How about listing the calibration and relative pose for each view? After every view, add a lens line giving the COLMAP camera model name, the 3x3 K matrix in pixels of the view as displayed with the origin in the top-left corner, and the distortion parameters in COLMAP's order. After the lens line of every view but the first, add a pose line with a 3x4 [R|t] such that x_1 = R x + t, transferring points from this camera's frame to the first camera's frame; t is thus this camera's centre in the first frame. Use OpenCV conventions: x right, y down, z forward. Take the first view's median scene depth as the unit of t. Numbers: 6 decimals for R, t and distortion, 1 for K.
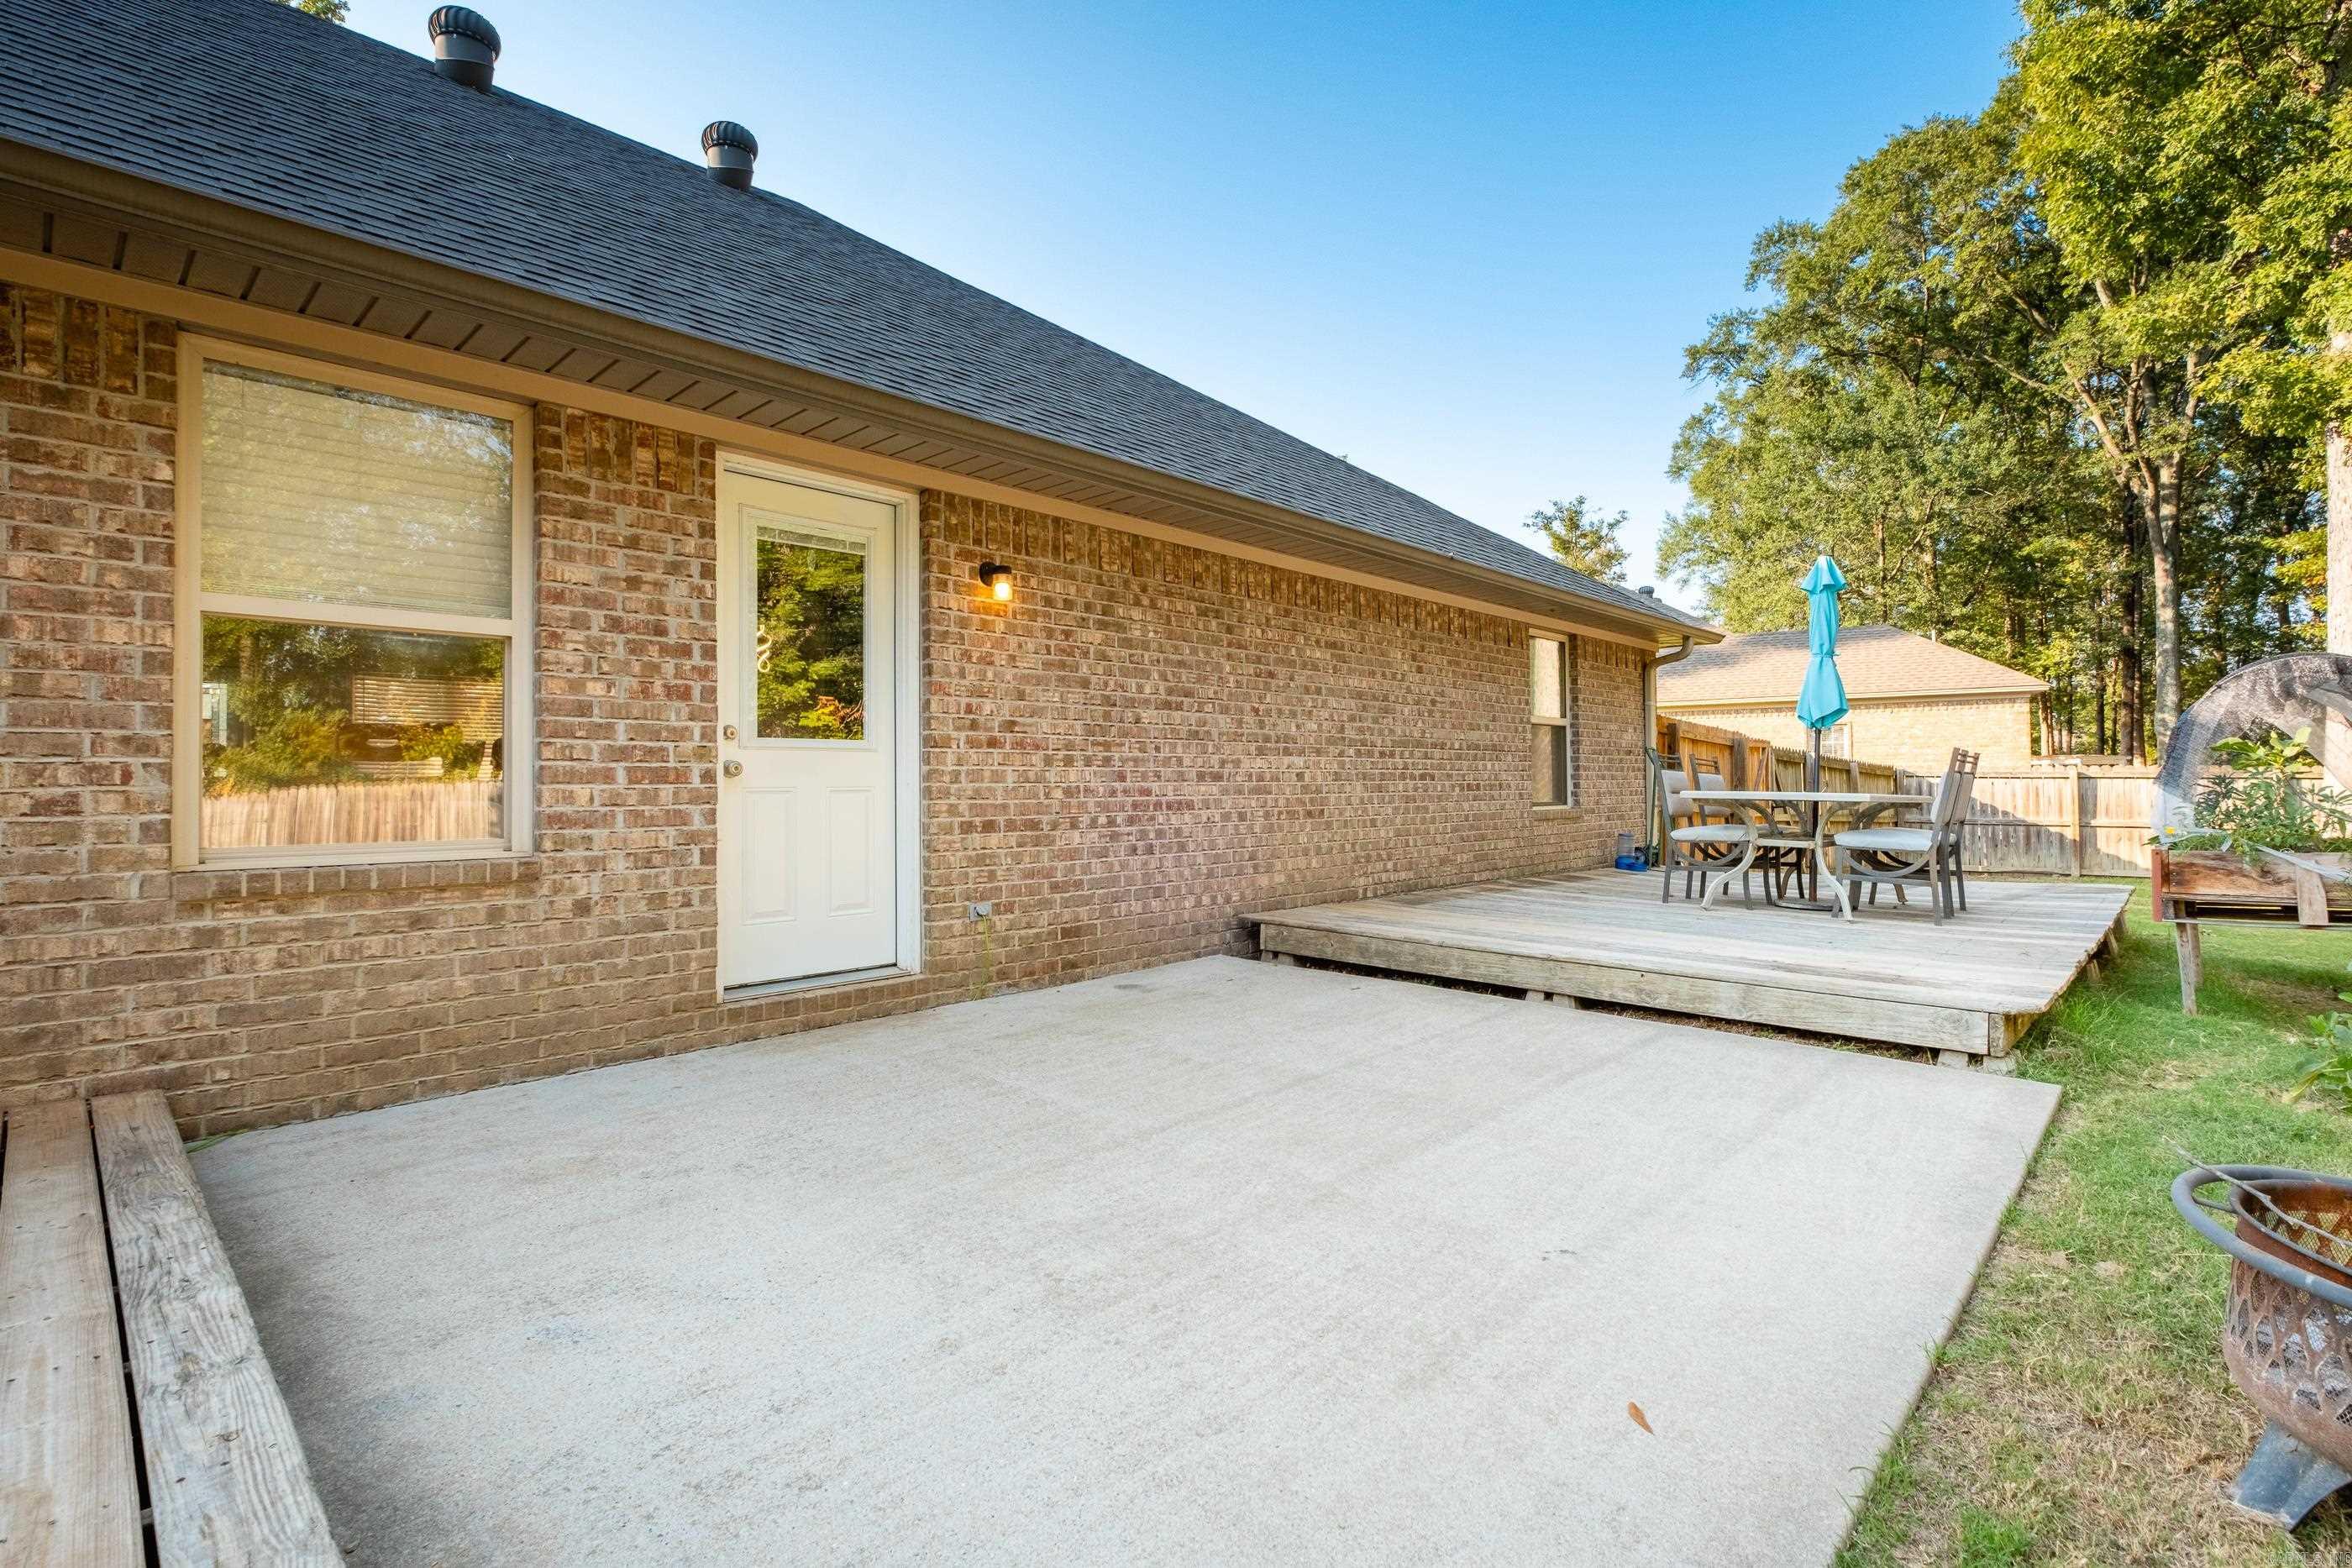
lens RADIAL K [[1093.6, 0, 1184.4], [0, 1093.6, 771.1], [0, 0, 1]] dist [0.000666, -0.004584]
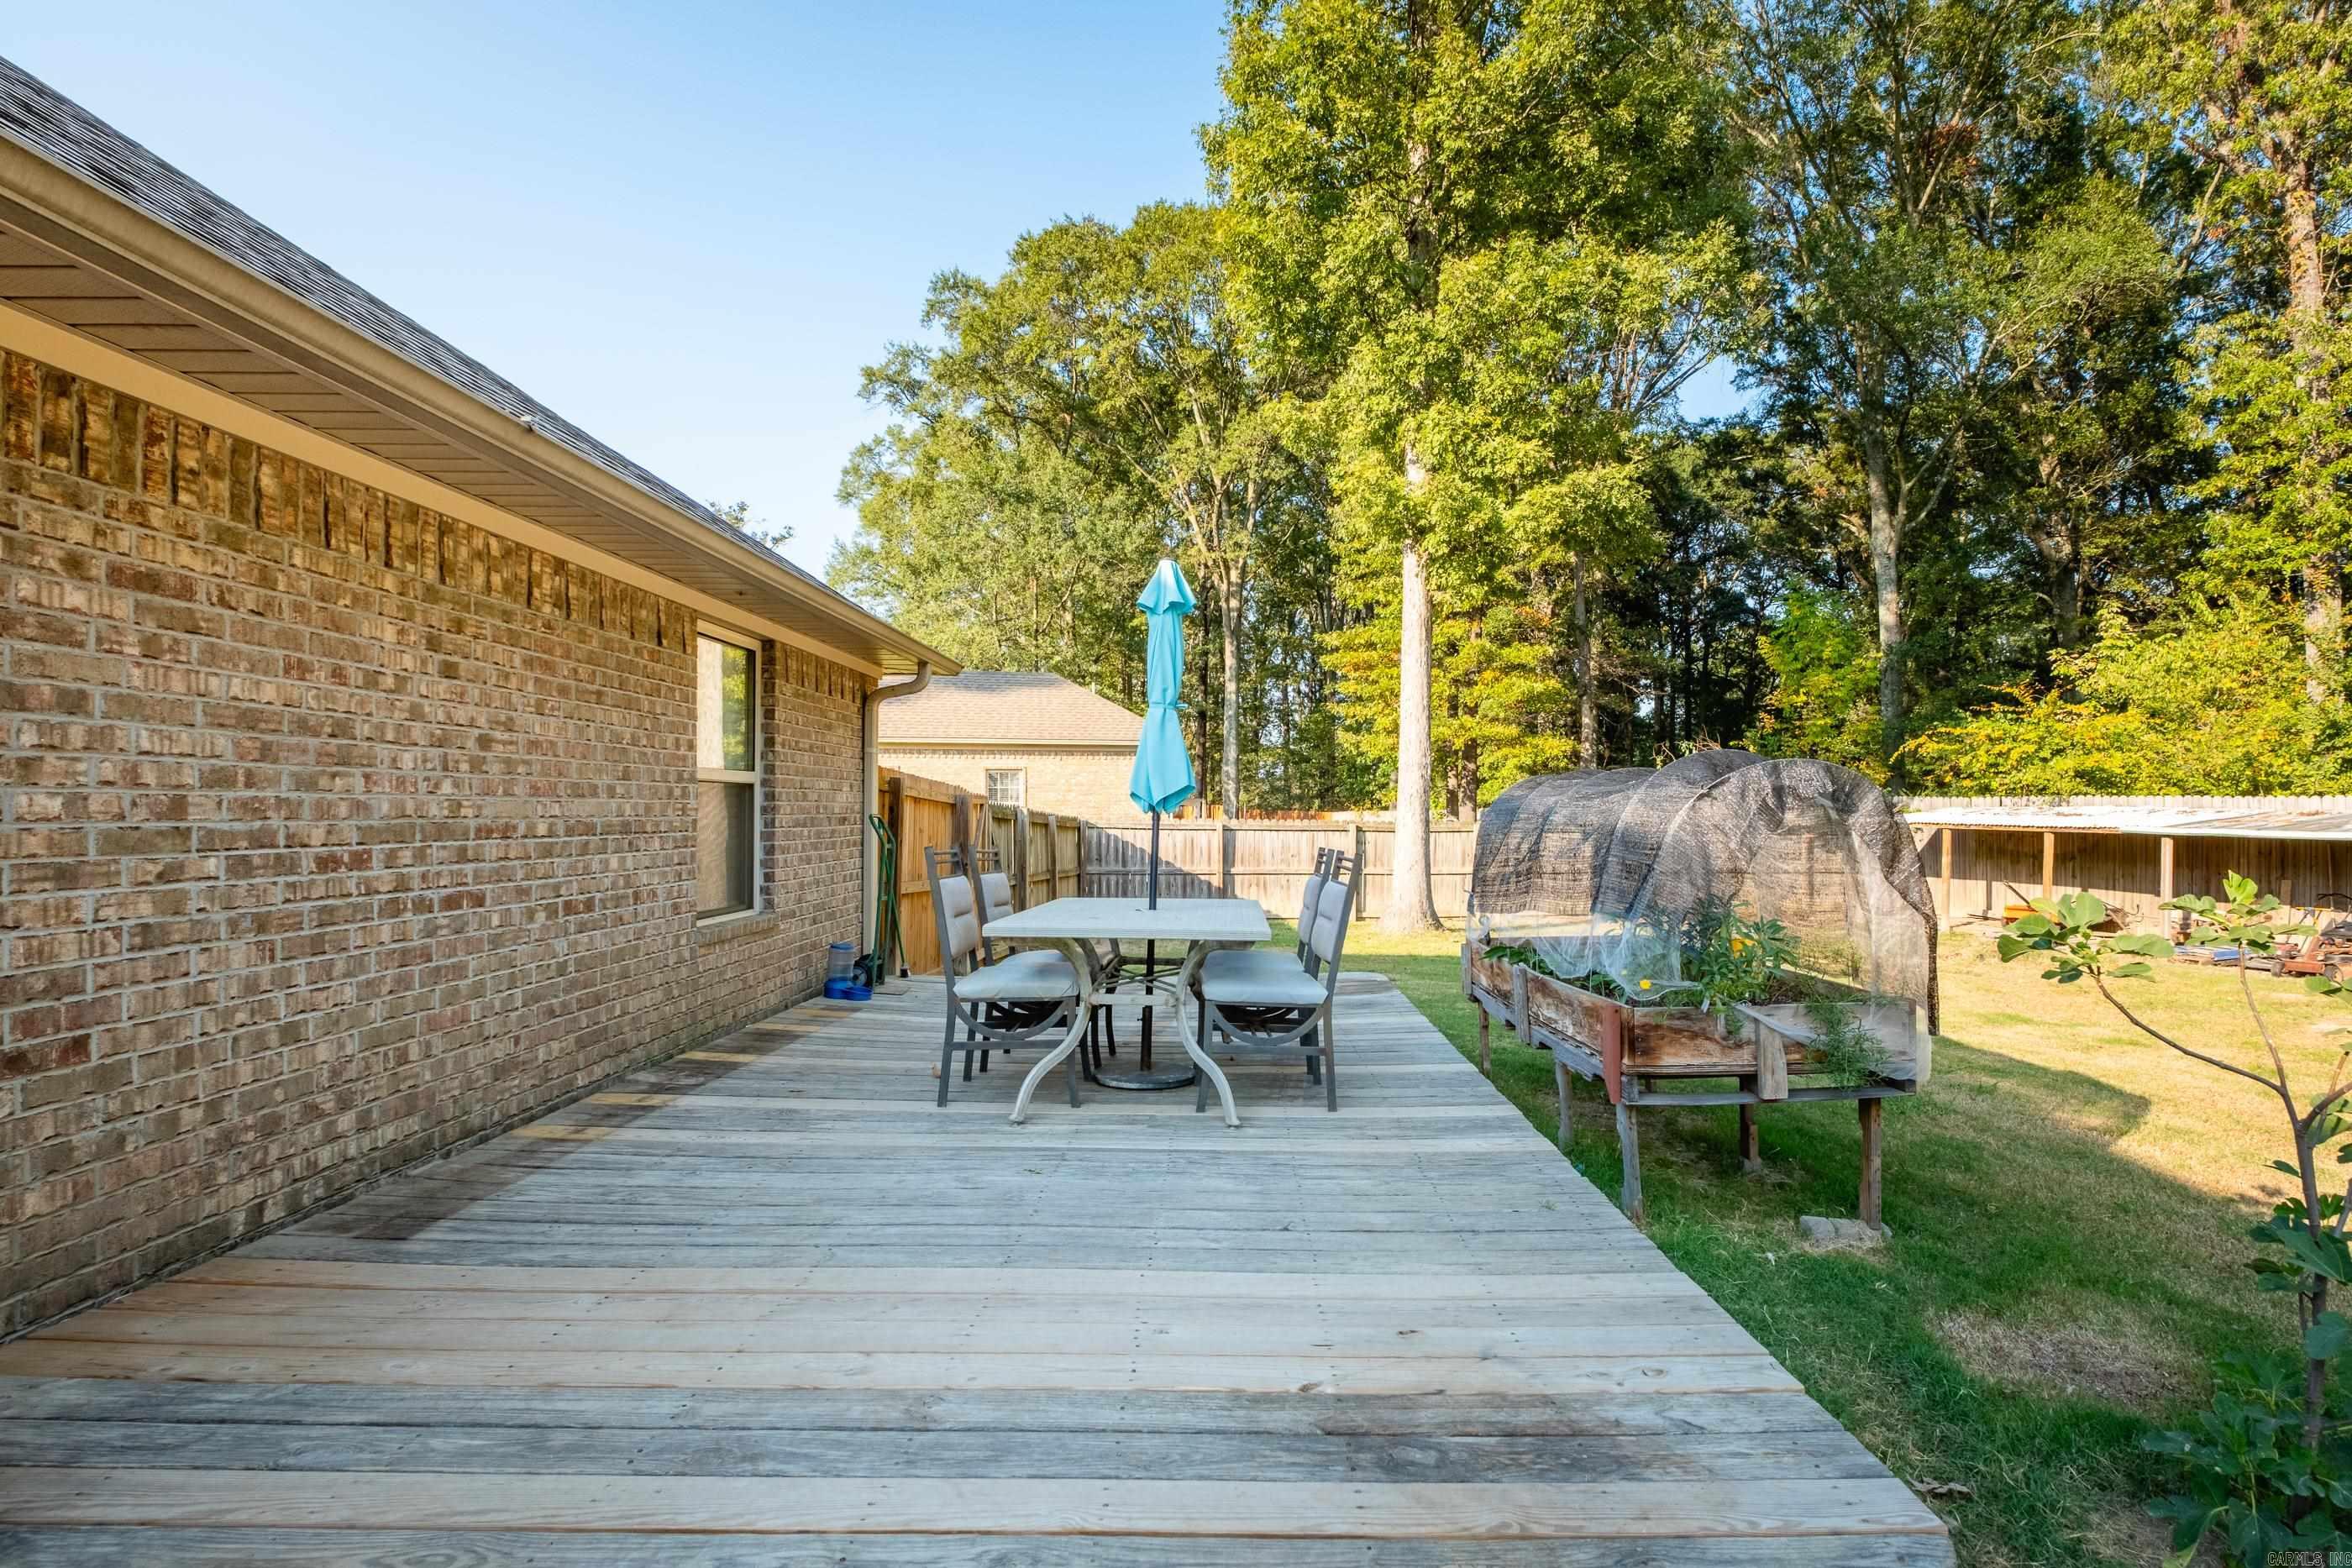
lens RADIAL K [[967.1, 0, 1186.3], [0, 967.1, 771.5], [0, 0, 1]] dist [-0.002413, -0.001118]
pose [[0.698517, 0.022679, 0.715234, 0.115139], [-0.012461, 0.999732, -0.019530, -0.037454], [-0.715485, 0.004730, 0.698612, 0.399934]]
